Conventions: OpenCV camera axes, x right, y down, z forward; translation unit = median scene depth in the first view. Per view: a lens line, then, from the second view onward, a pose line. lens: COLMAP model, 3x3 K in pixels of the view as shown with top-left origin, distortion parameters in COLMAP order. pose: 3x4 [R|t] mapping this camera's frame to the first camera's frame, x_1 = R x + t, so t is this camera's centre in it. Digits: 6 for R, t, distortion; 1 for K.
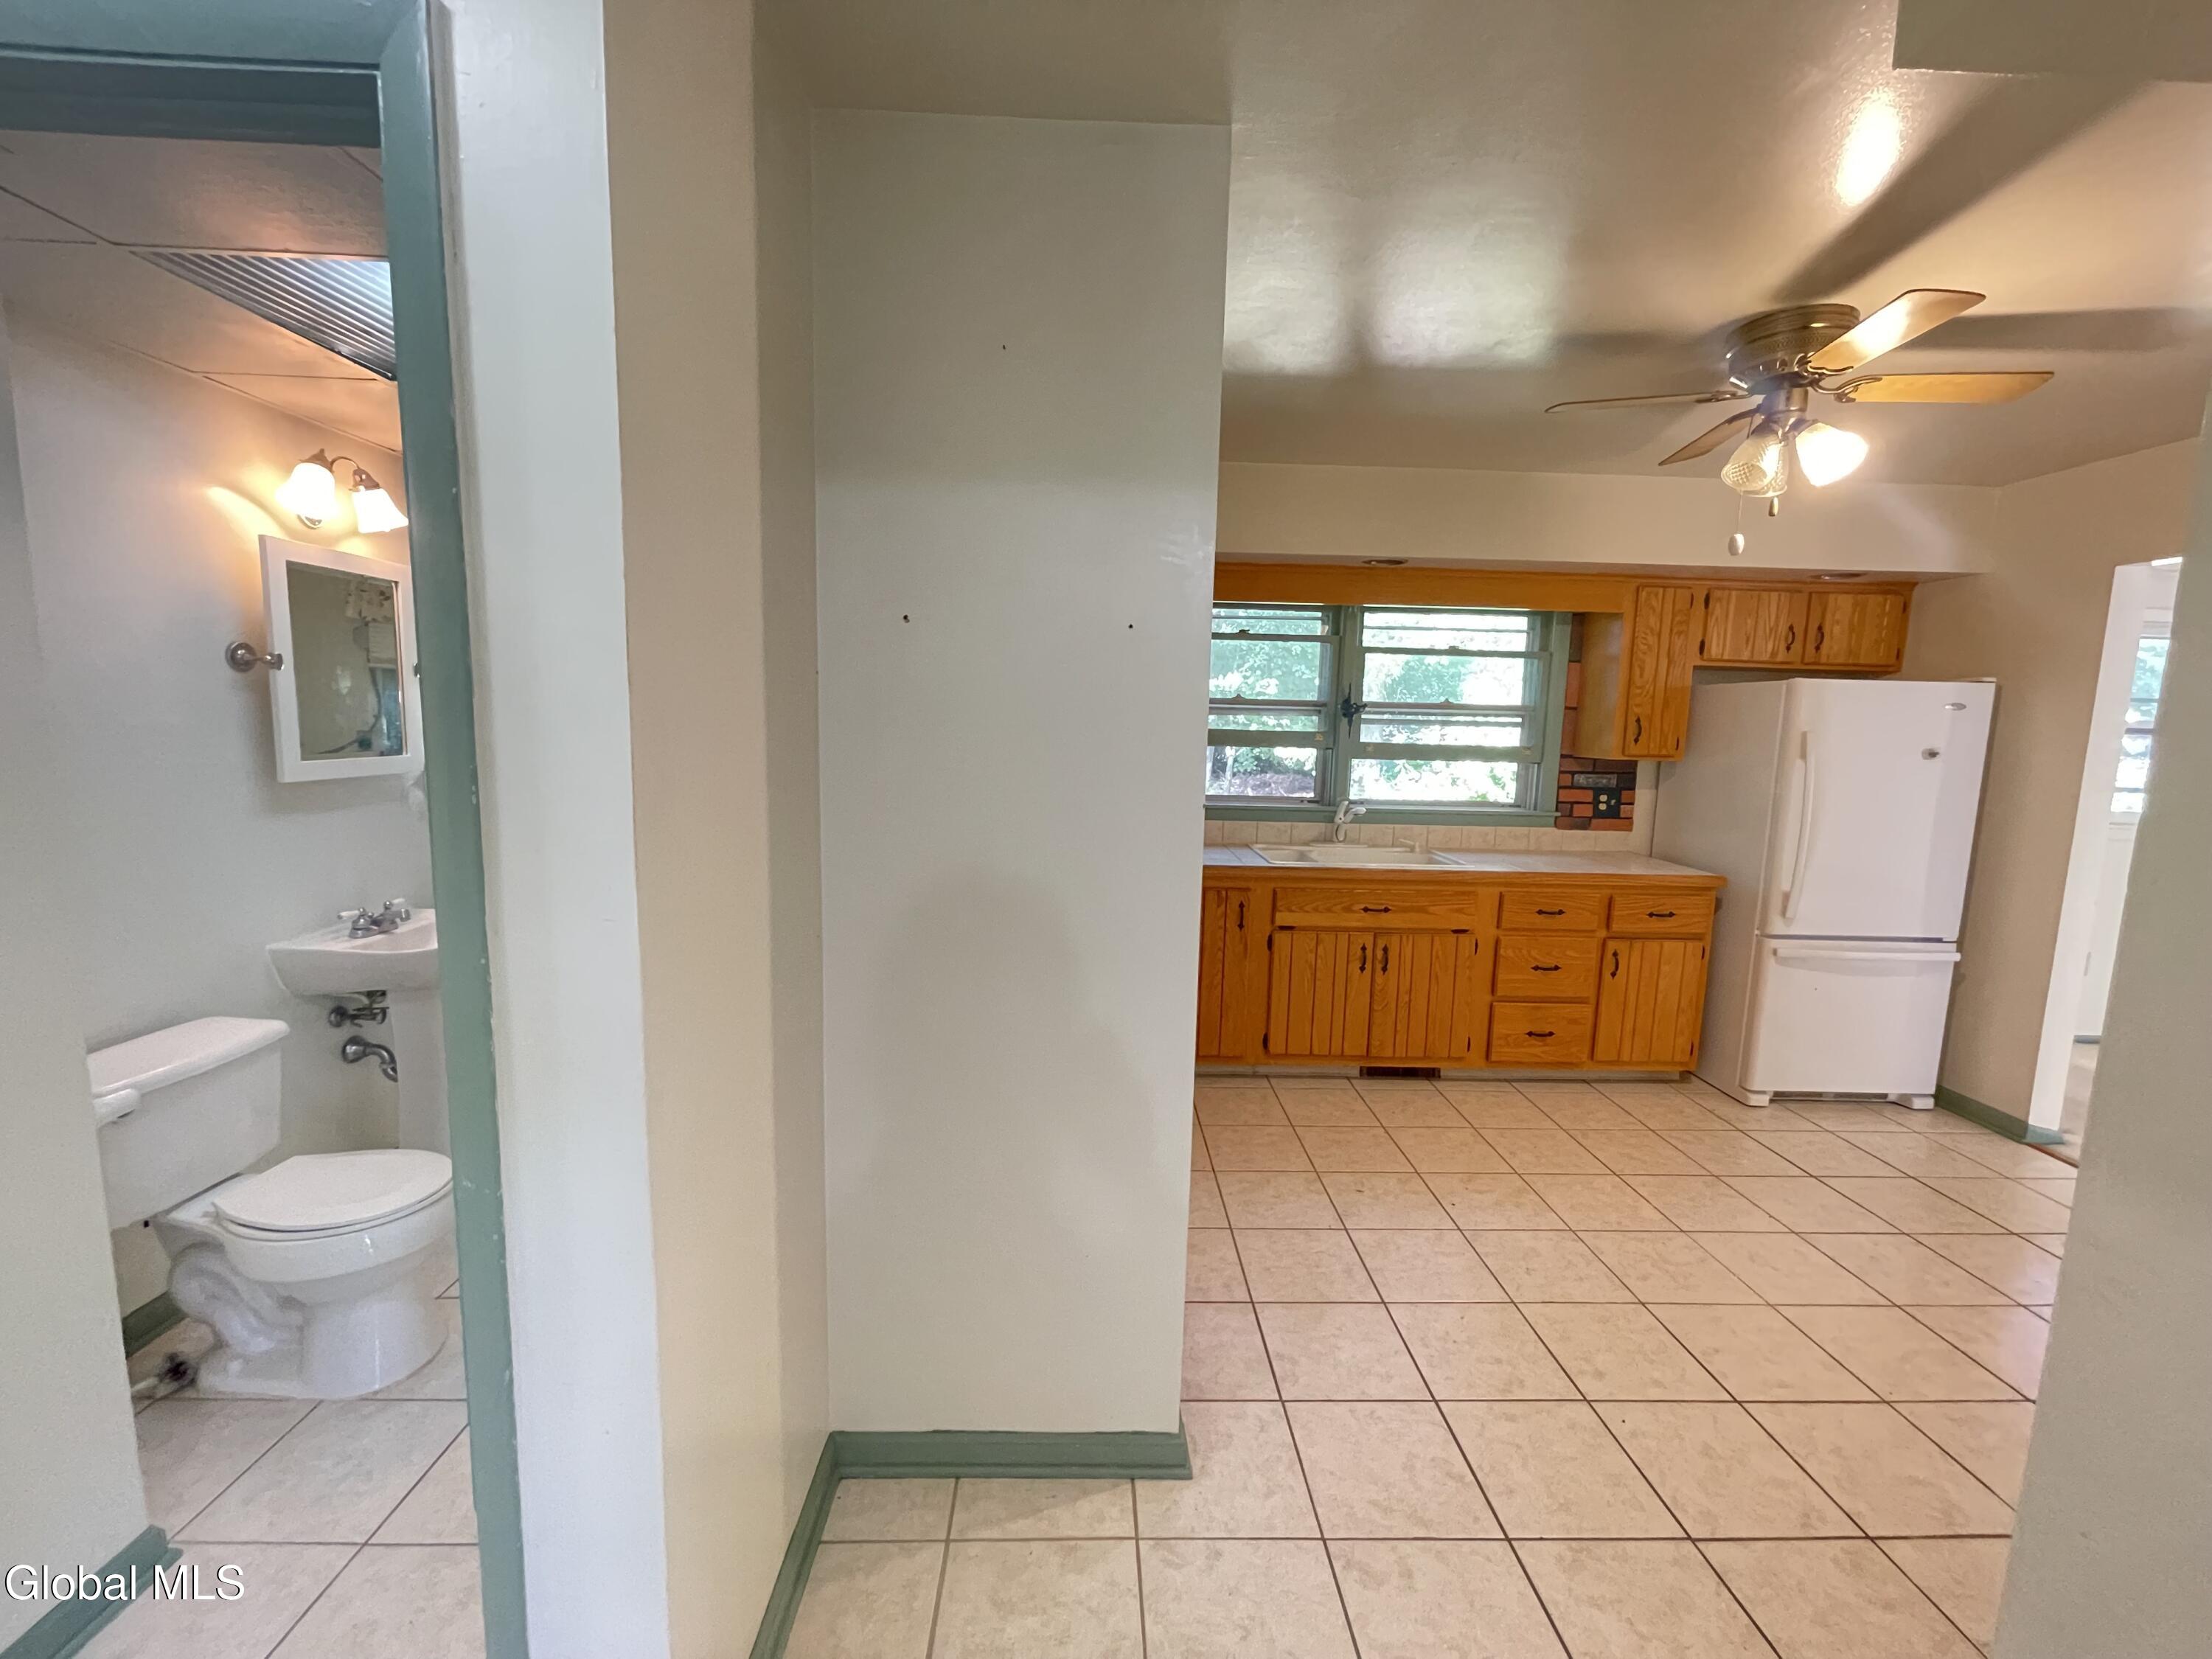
lens RADIAL K [[901.1, 0, 1103.9], [0, 901.1, 831.9], [0, 0, 1]] dist [-0.001939, 0.000115]
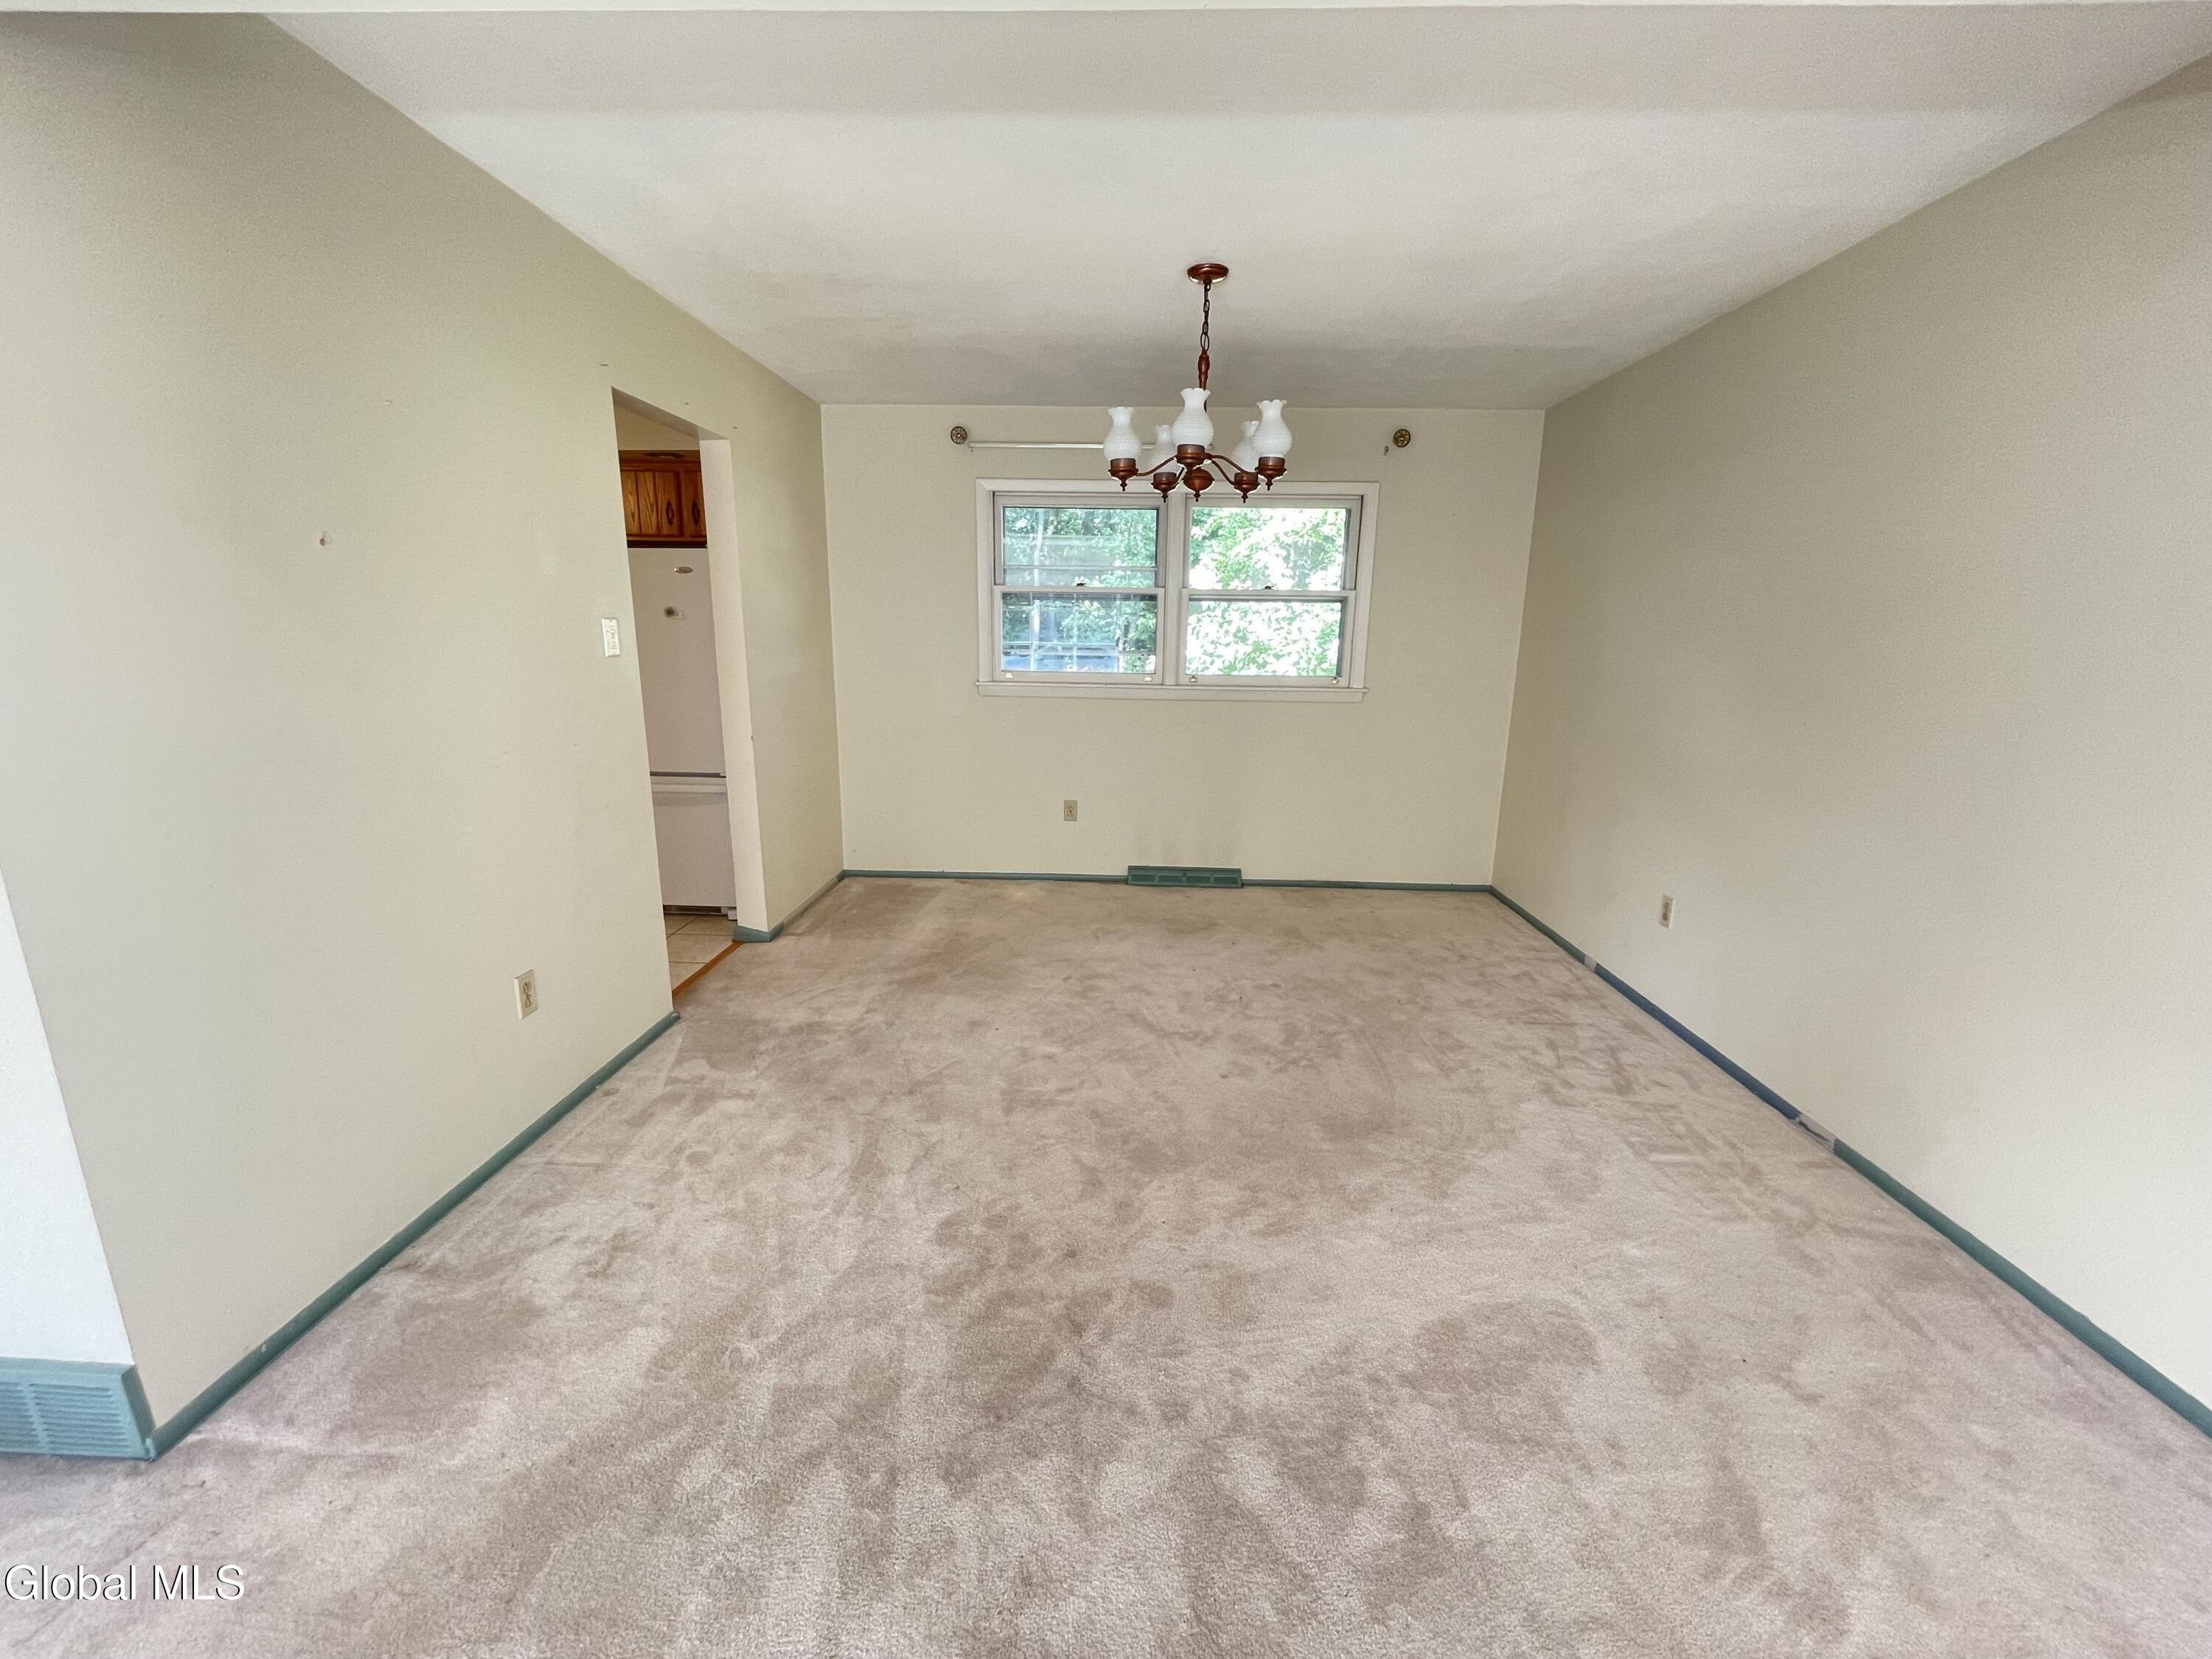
lens RADIAL K [[901.1, 0, 1103.9], [0, 901.1, 831.9], [0, 0, 1]] dist [-0.001939, 0.000115]
pose [[0.997942, 0.003052, -0.064056, 1.464873], [0.003358, 0.995010, 0.099718, 0.077707], [0.064040, -0.099727, 0.992952, -0.141485]]
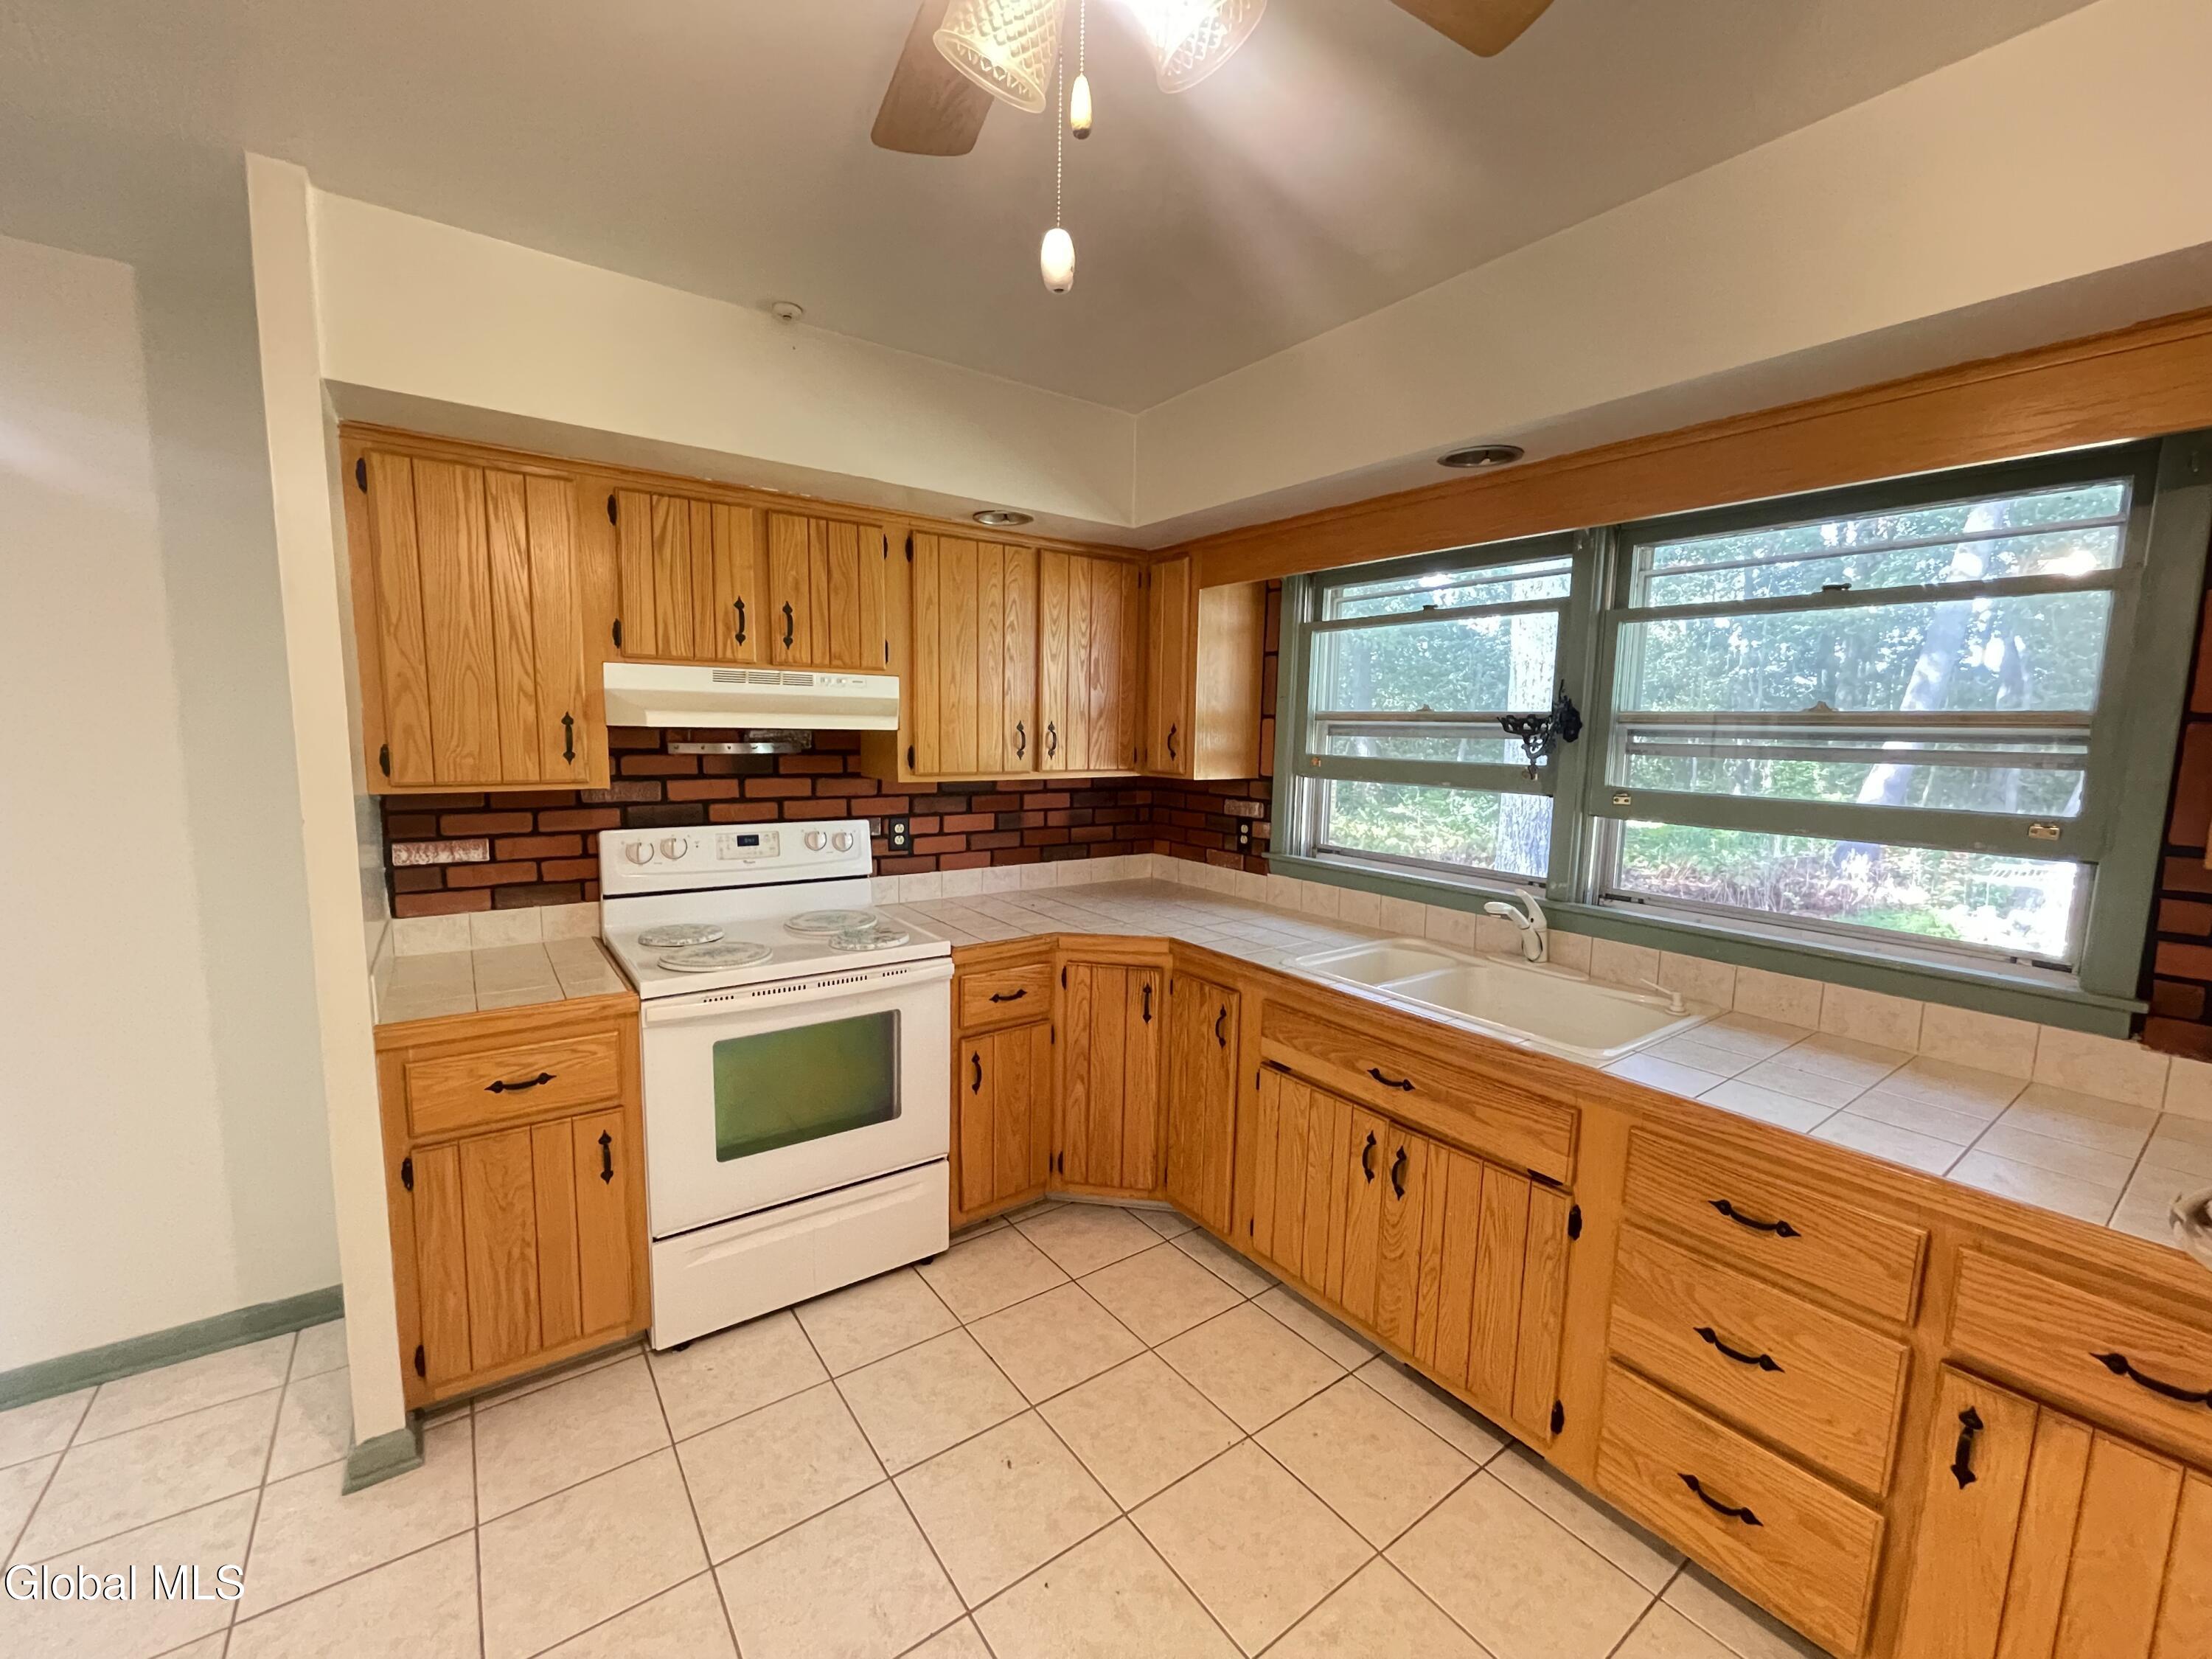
lens RADIAL K [[903.5, 0, 1106.0], [0, 903.5, 829.5], [0, 0, 1]] dist [0.002746, -0.002886]
pose [[0.566498, 0.081426, -0.820030, 0.652909], [-0.106698, 0.993977, 0.024989, -0.064841], [0.817126, 0.073339, 0.571775, 0.514822]]
